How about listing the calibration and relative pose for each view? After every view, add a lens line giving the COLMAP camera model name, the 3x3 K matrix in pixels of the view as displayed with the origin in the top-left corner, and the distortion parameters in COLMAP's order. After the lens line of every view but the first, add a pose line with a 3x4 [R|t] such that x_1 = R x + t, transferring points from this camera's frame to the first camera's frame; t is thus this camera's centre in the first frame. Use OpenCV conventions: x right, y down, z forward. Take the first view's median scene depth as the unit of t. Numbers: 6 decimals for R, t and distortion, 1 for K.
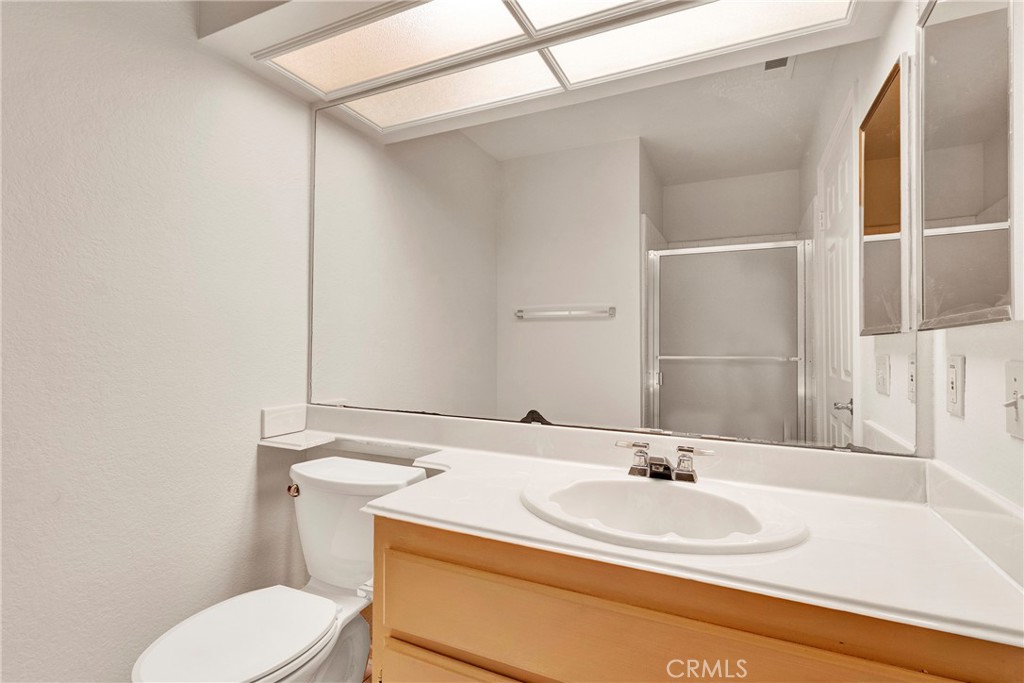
lens RADIAL K [[460.2, 0, 513.4], [0, 460.2, 342.1], [0, 0, 1]] dist [0.010897, 0.001511]
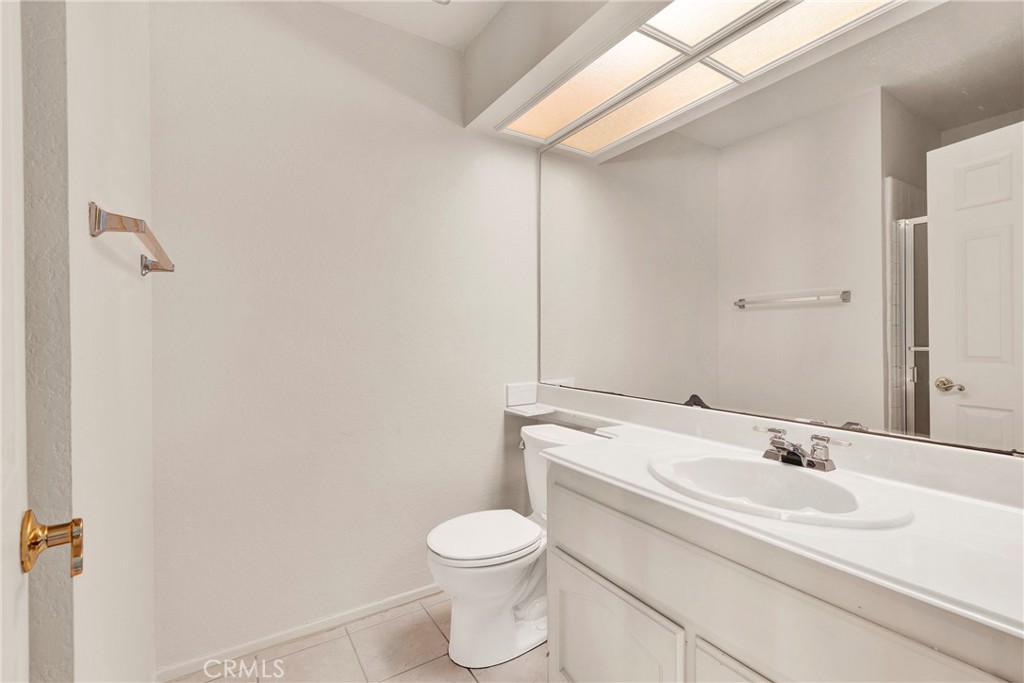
lens RADIAL K [[460.2, 0, 512.6], [0, 460.2, 341.6], [0, 0, 1]] dist [0.010897, 0.001511]
pose [[0.831453, -0.004636, -0.555575, 0.256889], [0.013131, 0.999850, 0.011309, 0.003431], [0.555439, -0.016699, 0.831389, -0.131806]]
